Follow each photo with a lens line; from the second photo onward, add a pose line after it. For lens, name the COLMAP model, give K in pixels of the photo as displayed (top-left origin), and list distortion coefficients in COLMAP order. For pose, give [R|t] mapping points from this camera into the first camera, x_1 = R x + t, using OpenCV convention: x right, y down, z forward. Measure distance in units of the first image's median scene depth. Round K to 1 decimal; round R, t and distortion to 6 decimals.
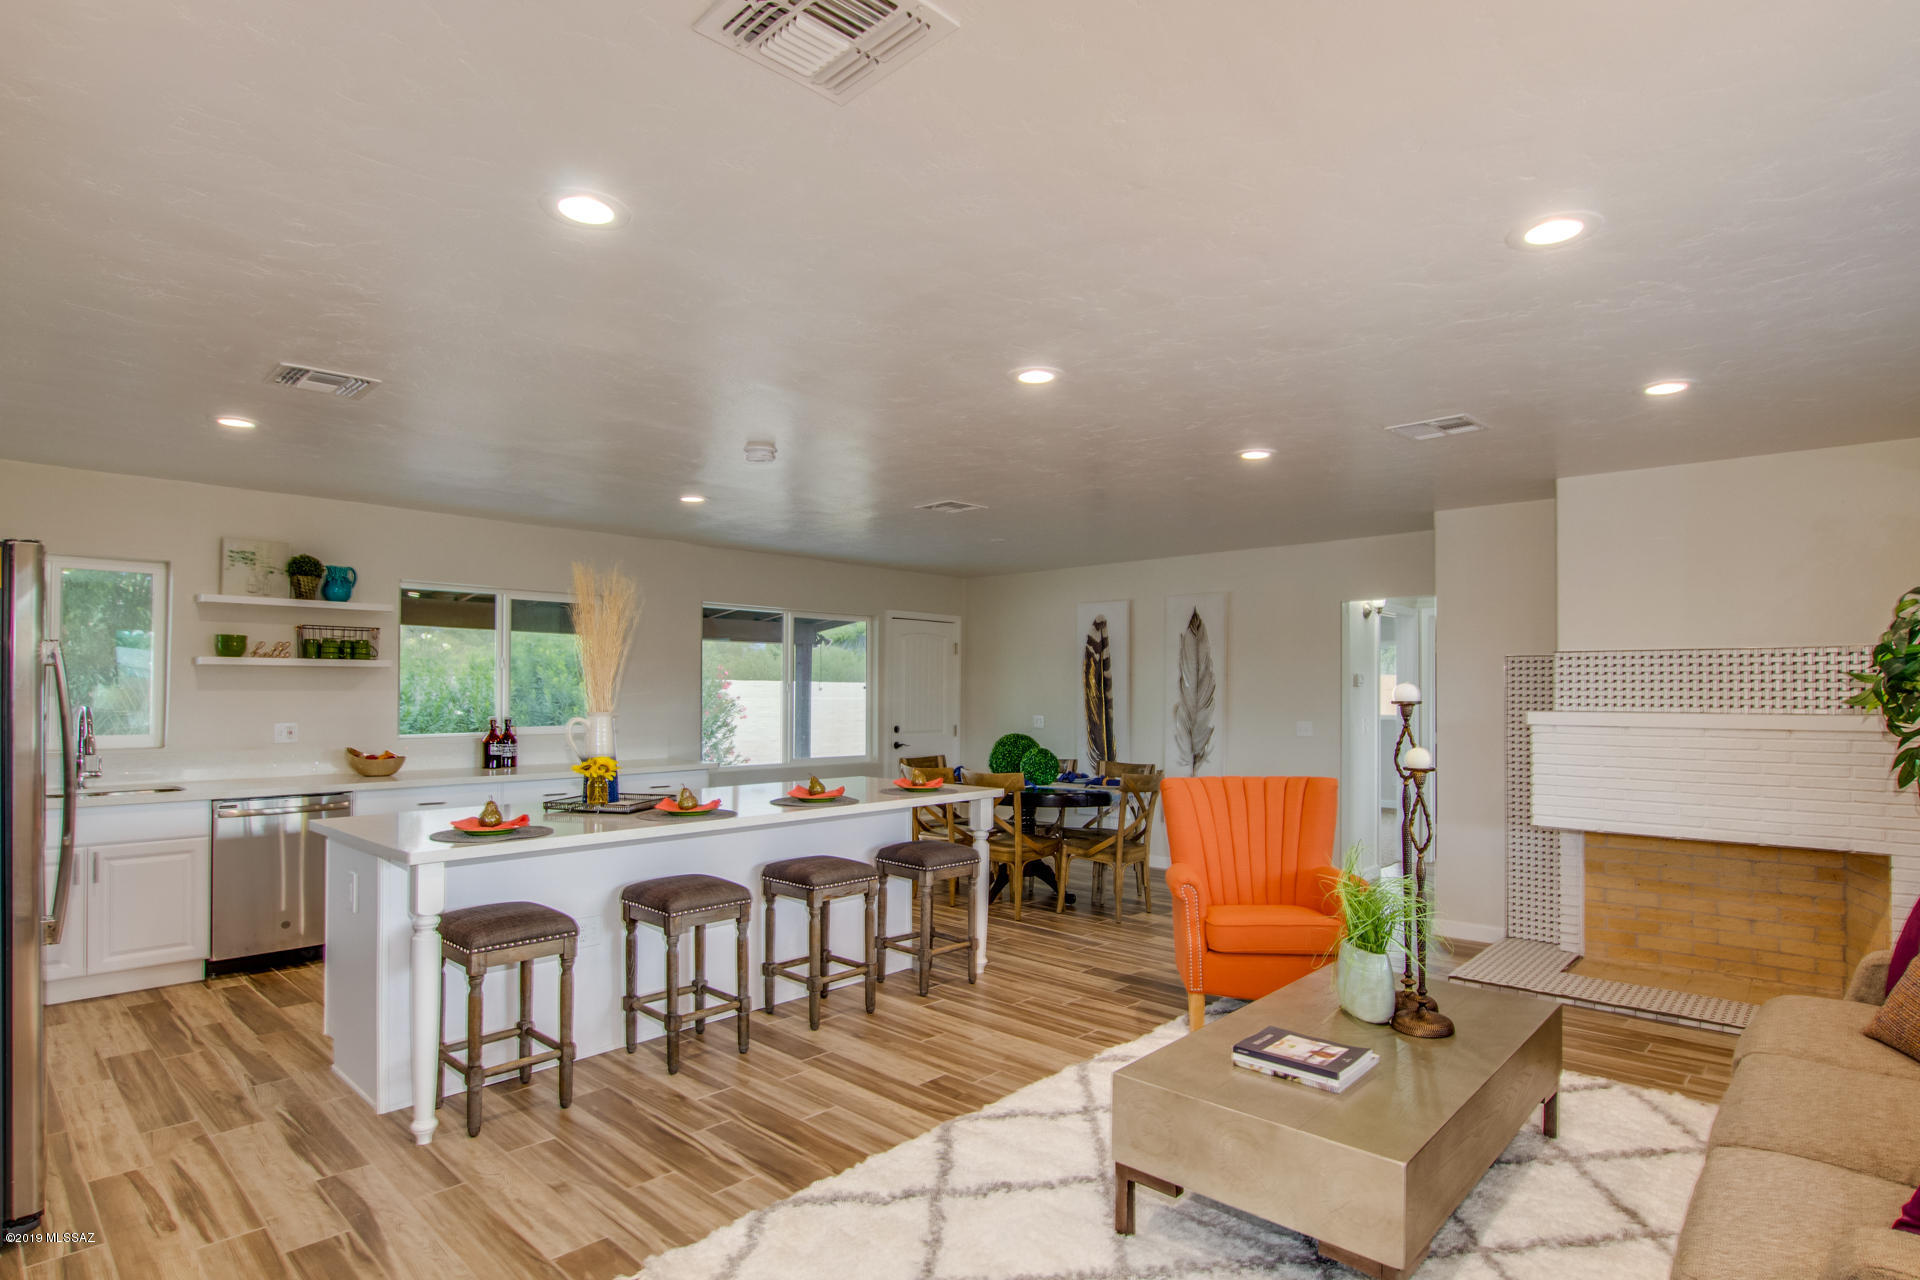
lens RADIAL K [[1004.1, 0, 955.3], [0, 1004.1, 674.5], [0, 0, 1]] dist [-0.023214, 0.000116]
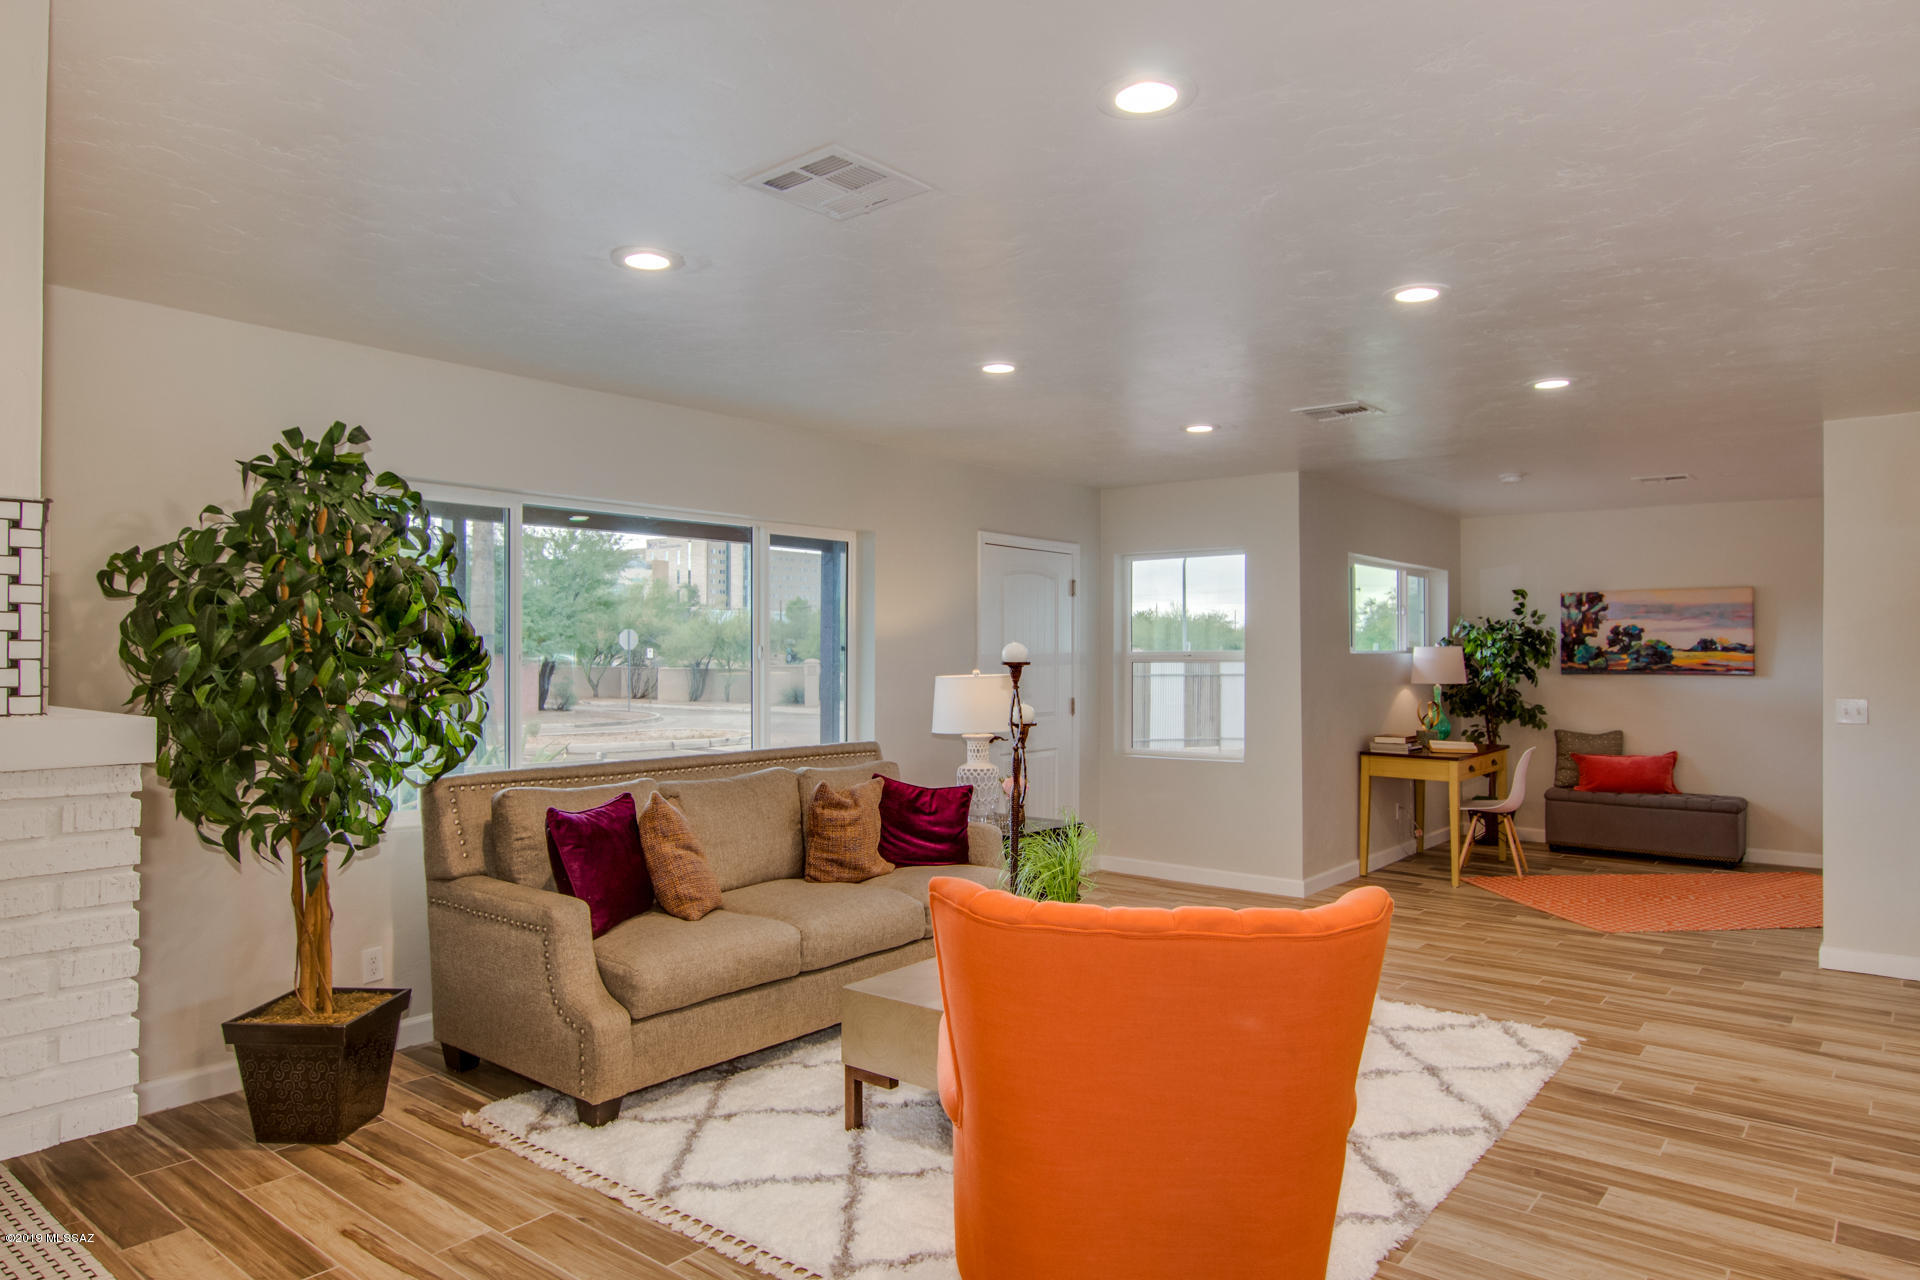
lens RADIAL K [[1202.5, 0, 949.4], [0, 1202.5, 651.0], [0, 0, 1]] dist [0.001316, -0.001129]
pose [[-0.996910, -0.007097, -0.078227, 0.339694], [-0.005809, 0.999844, -0.016680, 0.018745], [0.078333, -0.016174, -0.996796, 1.204485]]
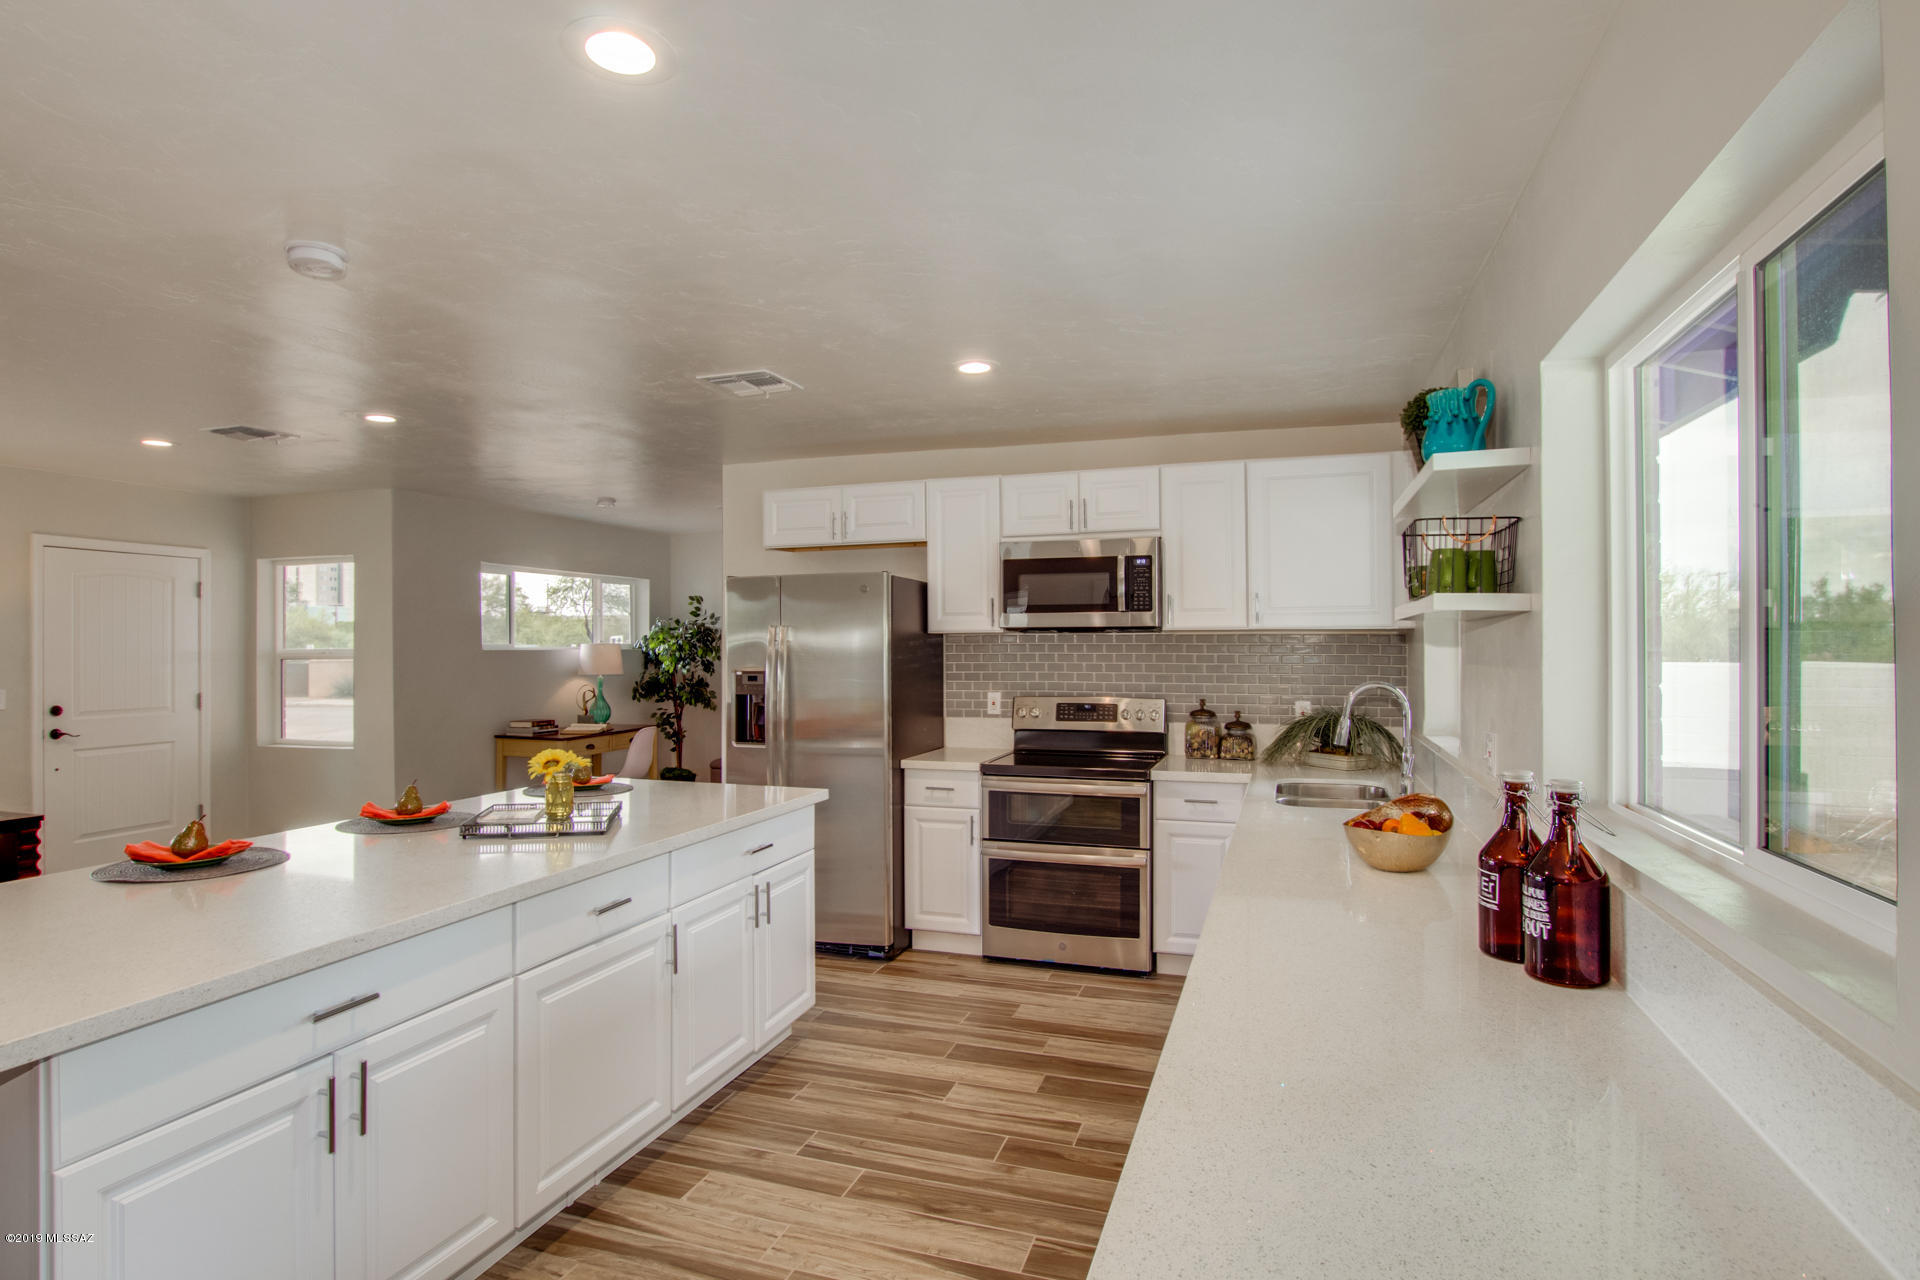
lens RADIAL K [[1019.0, 0, 951.9], [0, 1019.0, 642.8], [0, 0, 1]] dist [-0.036891, 0.000133]
pose [[-0.908268, -0.004361, -0.418365, -0.227411], [0.003469, 0.999833, -0.017954, 0.012289], [0.418373, -0.017758, -0.908101, 1.333310]]
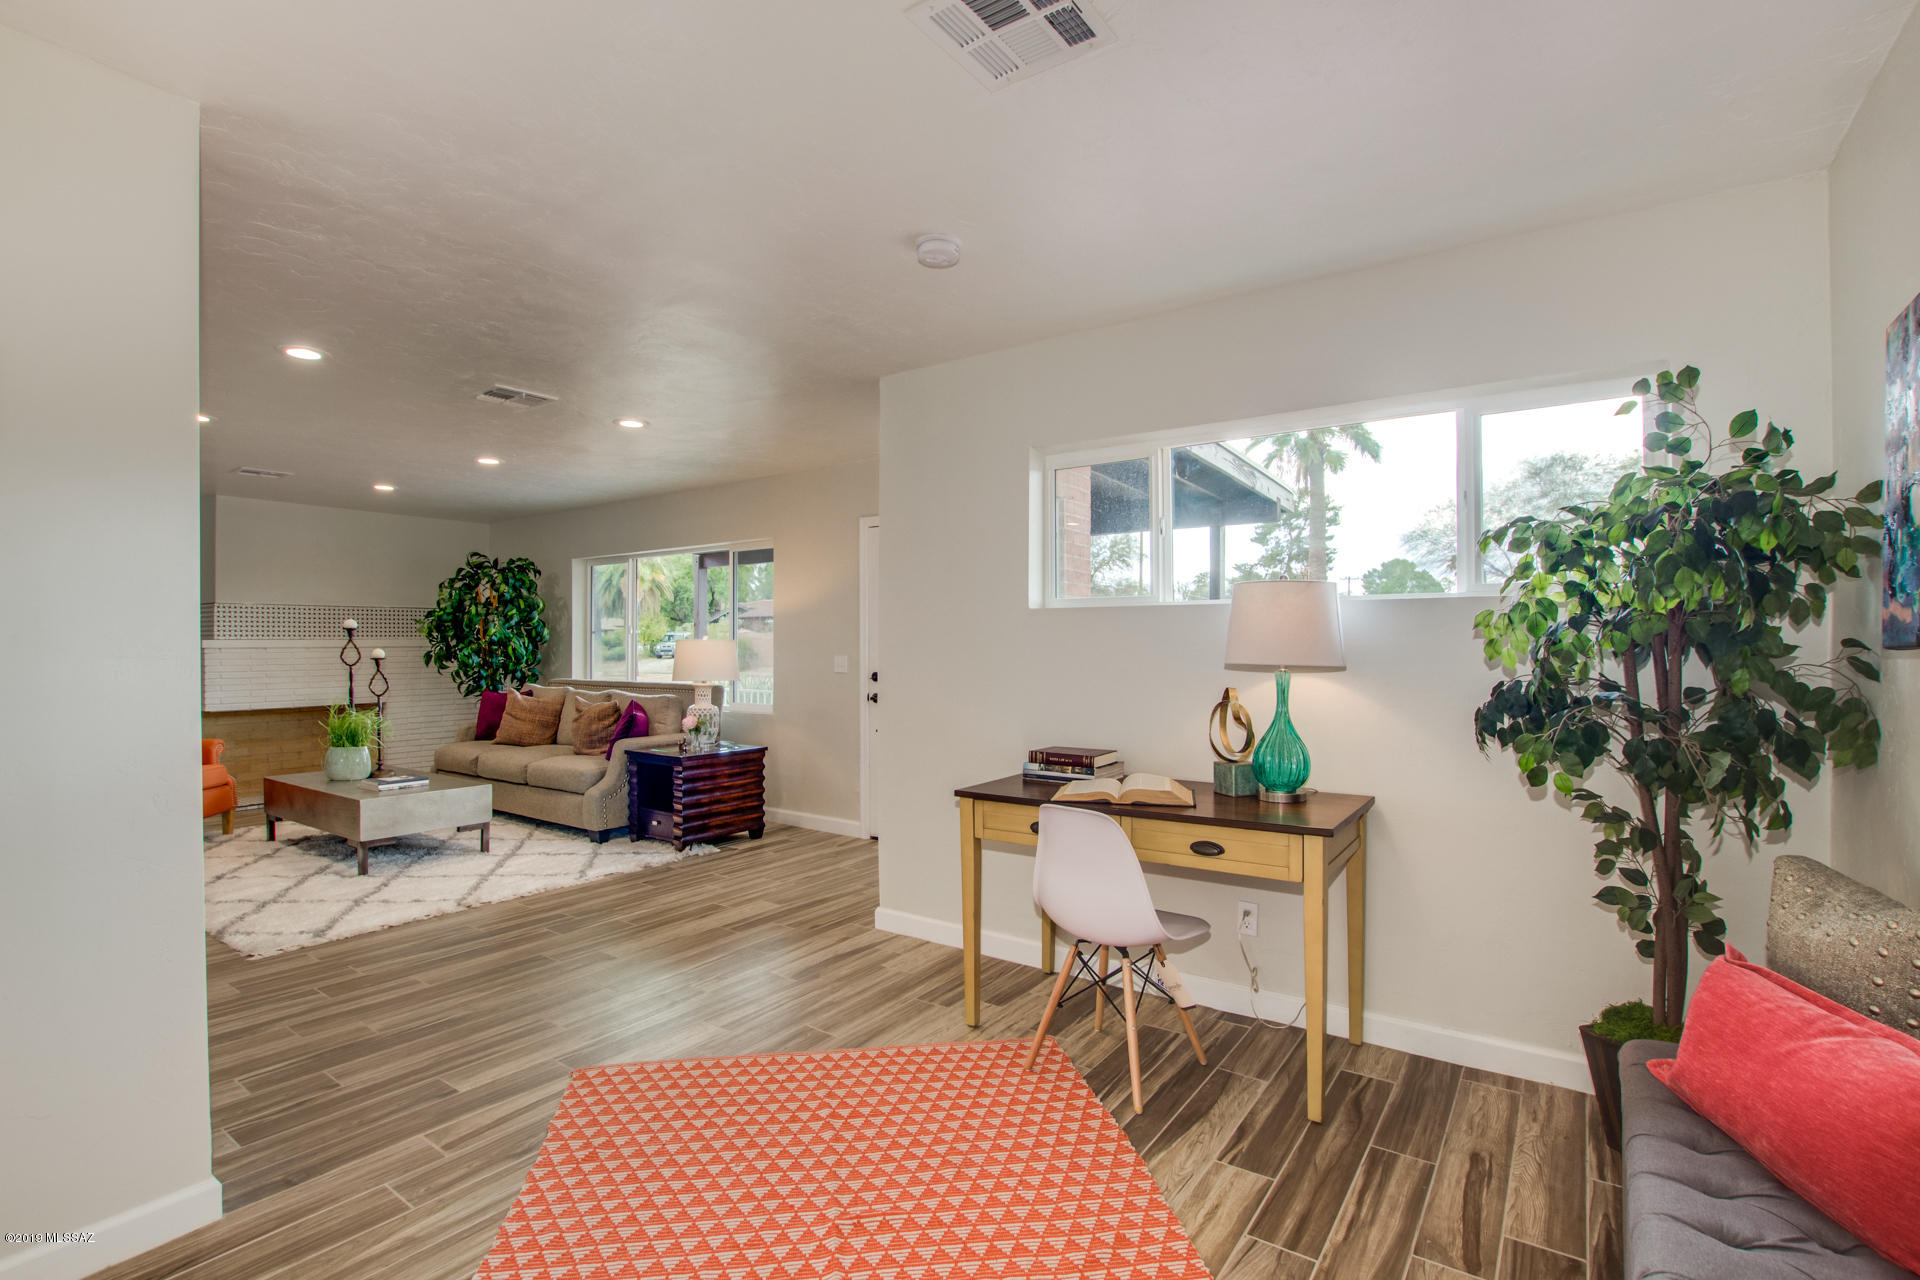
lens RADIAL K [[894.1, 0, 960.0], [0, 894.1, 640.0], [0, 0, 1]] dist [-0.034068, 0.006270]
pose [[-0.142682, -0.002097, 0.989766, -0.857382], [-0.012953, 0.999916, 0.000251, 0.019533], [-0.989684, -0.012785, -0.142697, 0.010762]]
